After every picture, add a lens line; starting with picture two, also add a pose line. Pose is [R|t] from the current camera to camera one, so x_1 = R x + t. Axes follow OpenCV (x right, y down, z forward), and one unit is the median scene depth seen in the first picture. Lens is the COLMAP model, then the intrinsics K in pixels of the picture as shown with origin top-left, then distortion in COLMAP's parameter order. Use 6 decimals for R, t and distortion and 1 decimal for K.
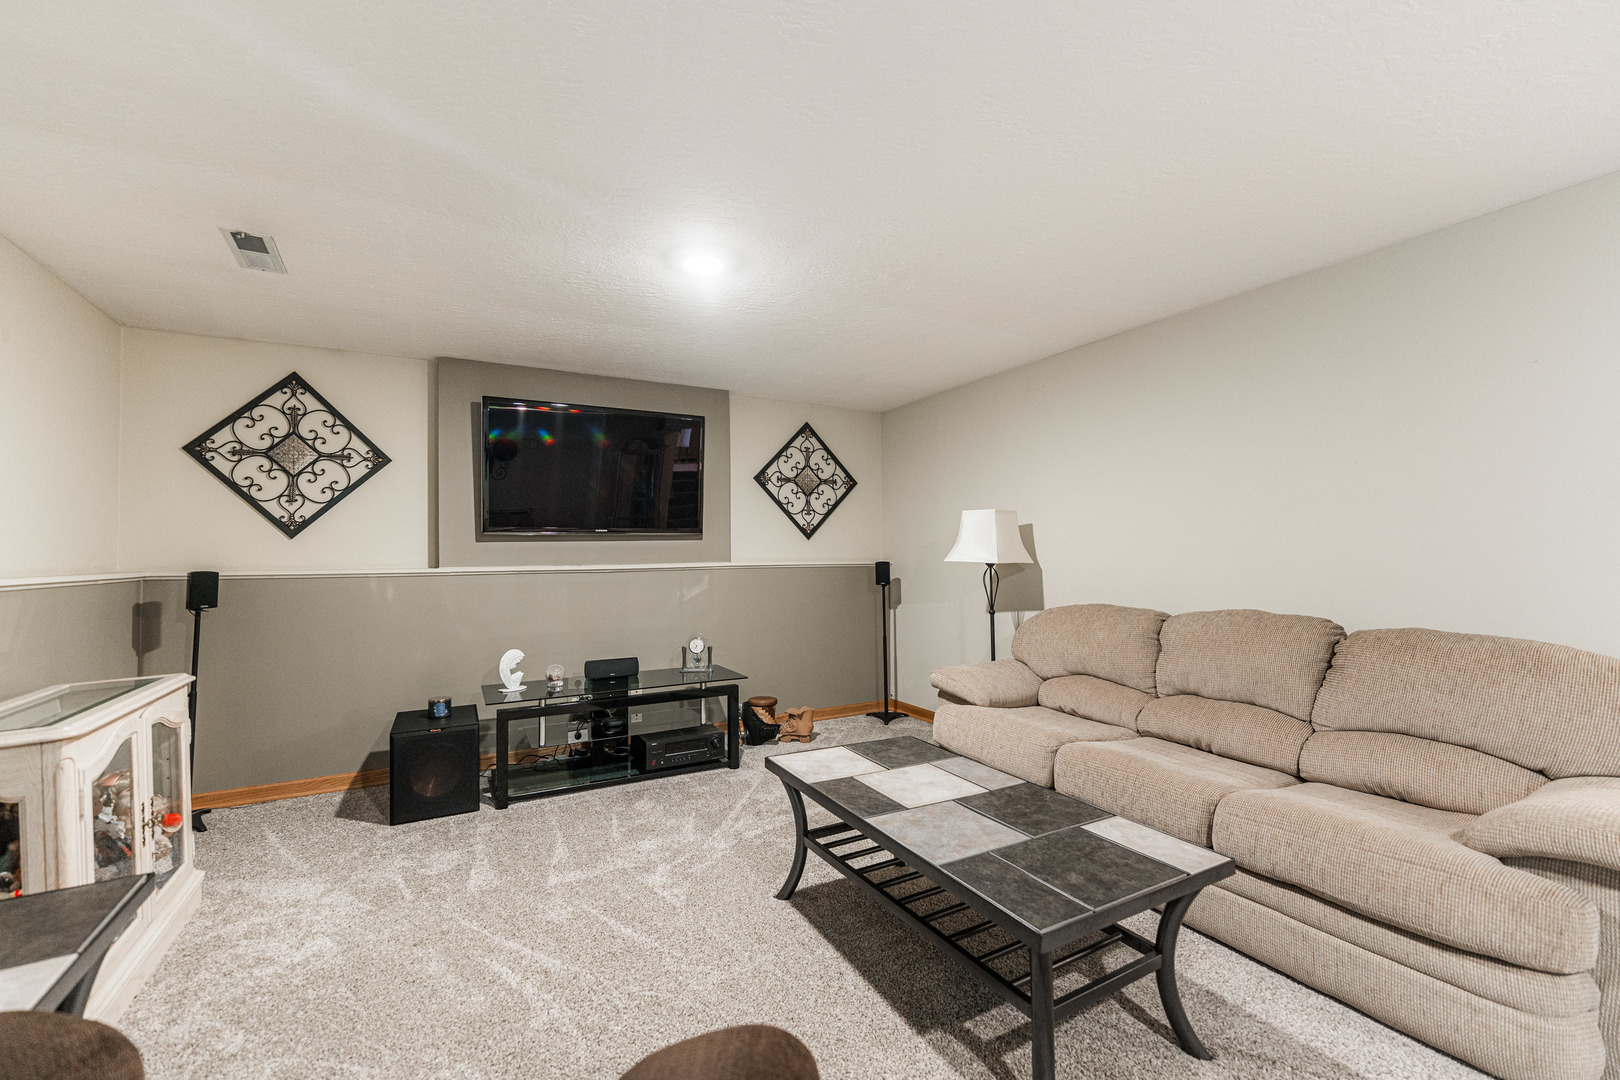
lens RADIAL K [[664.1, 0, 802.8], [0, 664.1, 551.4], [0, 0, 1]] dist [0.002697, 0.000168]
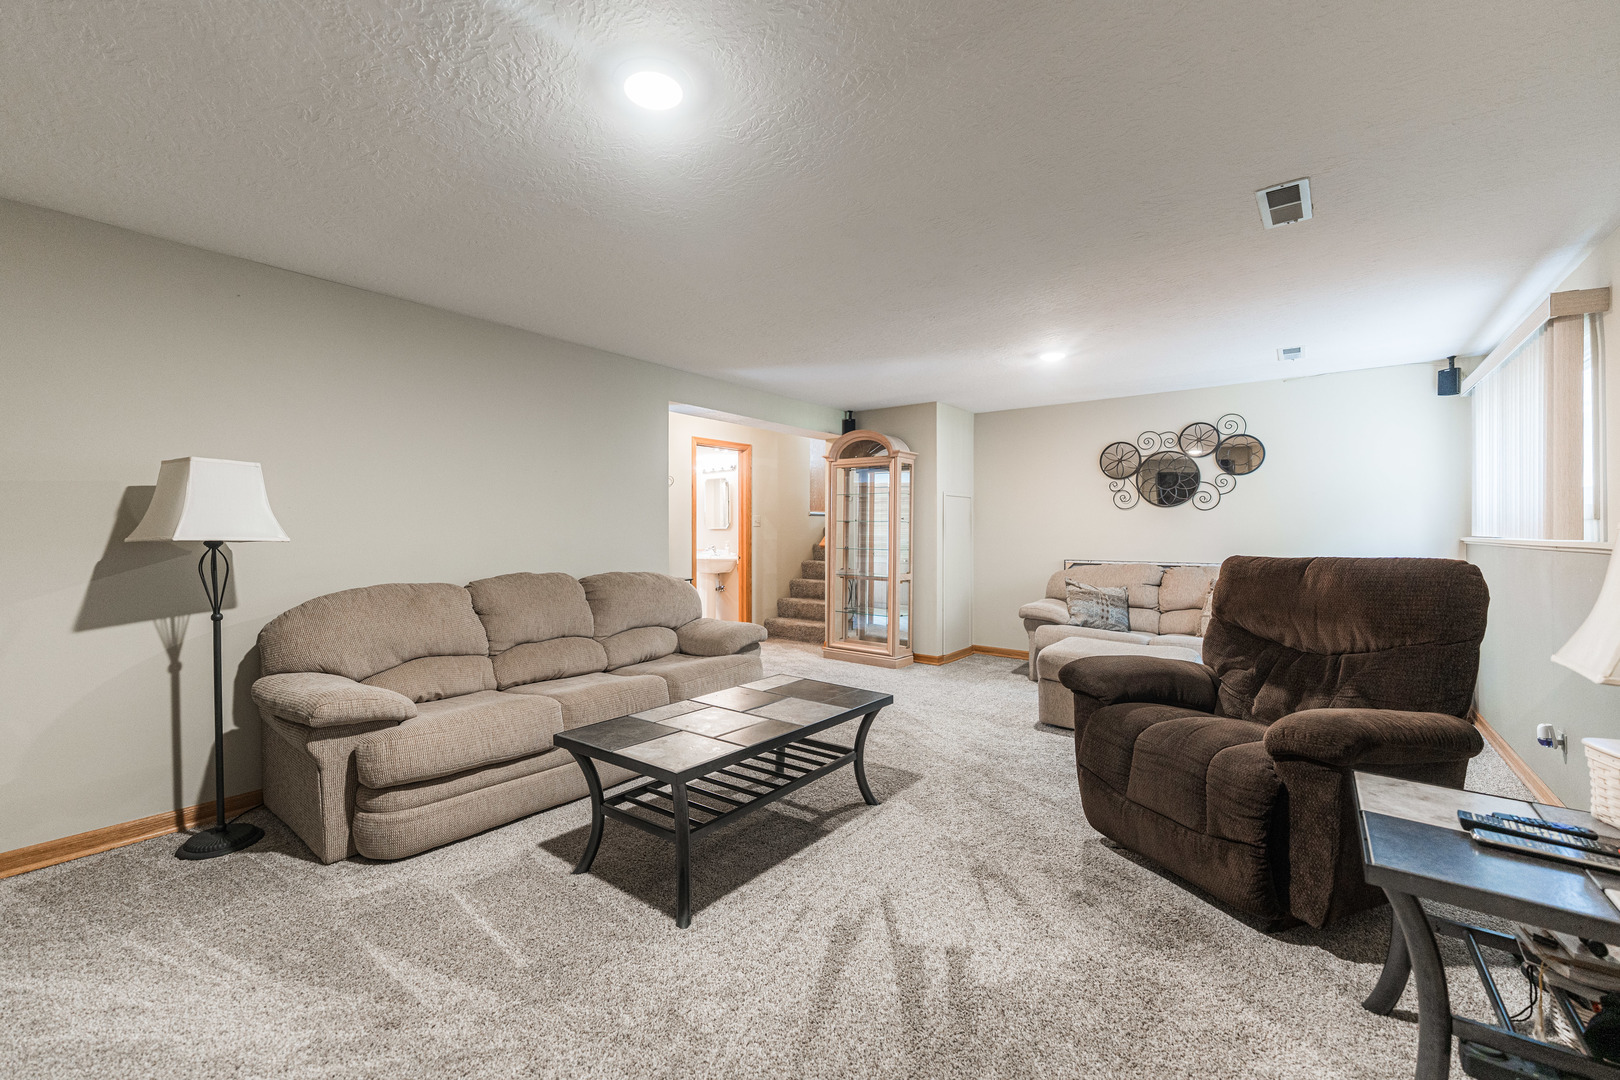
lens RADIAL K [[664.1, 0, 803.6], [0, 664.1, 538.9], [0, 0, 1]] dist [0.002697, 0.000168]
pose [[-0.400476, -0.006777, 0.916282, -0.875228], [-0.004630, 0.999975, 0.005372, 0.015638], [-0.916296, -0.002091, -0.400497, 1.194835]]
